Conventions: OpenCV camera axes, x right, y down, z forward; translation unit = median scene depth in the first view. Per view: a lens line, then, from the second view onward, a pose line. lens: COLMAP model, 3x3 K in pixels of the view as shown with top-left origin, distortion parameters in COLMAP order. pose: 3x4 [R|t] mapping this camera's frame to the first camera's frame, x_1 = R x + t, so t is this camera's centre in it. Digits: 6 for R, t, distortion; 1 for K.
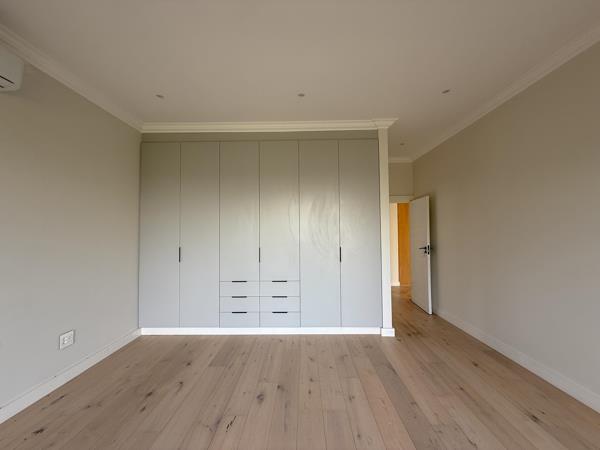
lens RADIAL K [[240.6, 0, 298.5], [0, 240.6, 225.3], [0, 0, 1]] dist [0.000248, -0.000022]
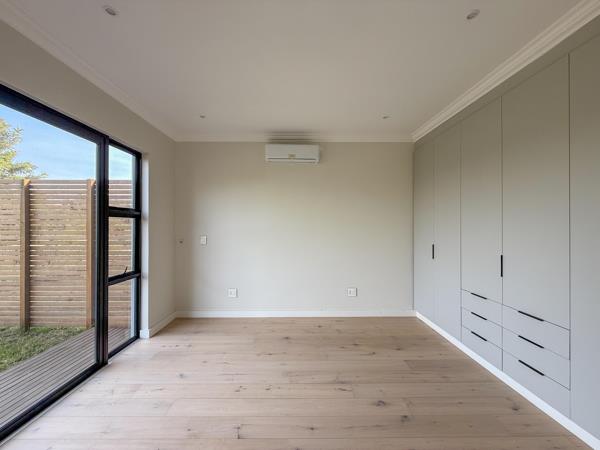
lens RADIAL K [[240.6, 0, 298.5], [0, 240.6, 225.3], [0, 0, 1]] dist [0.000248, -0.000022]
pose [[0.019852, 0.005260, -0.999789, 0.643360], [0.032237, 0.999463, 0.005898, -0.016602], [0.999283, -0.032348, 0.019672, 0.536270]]
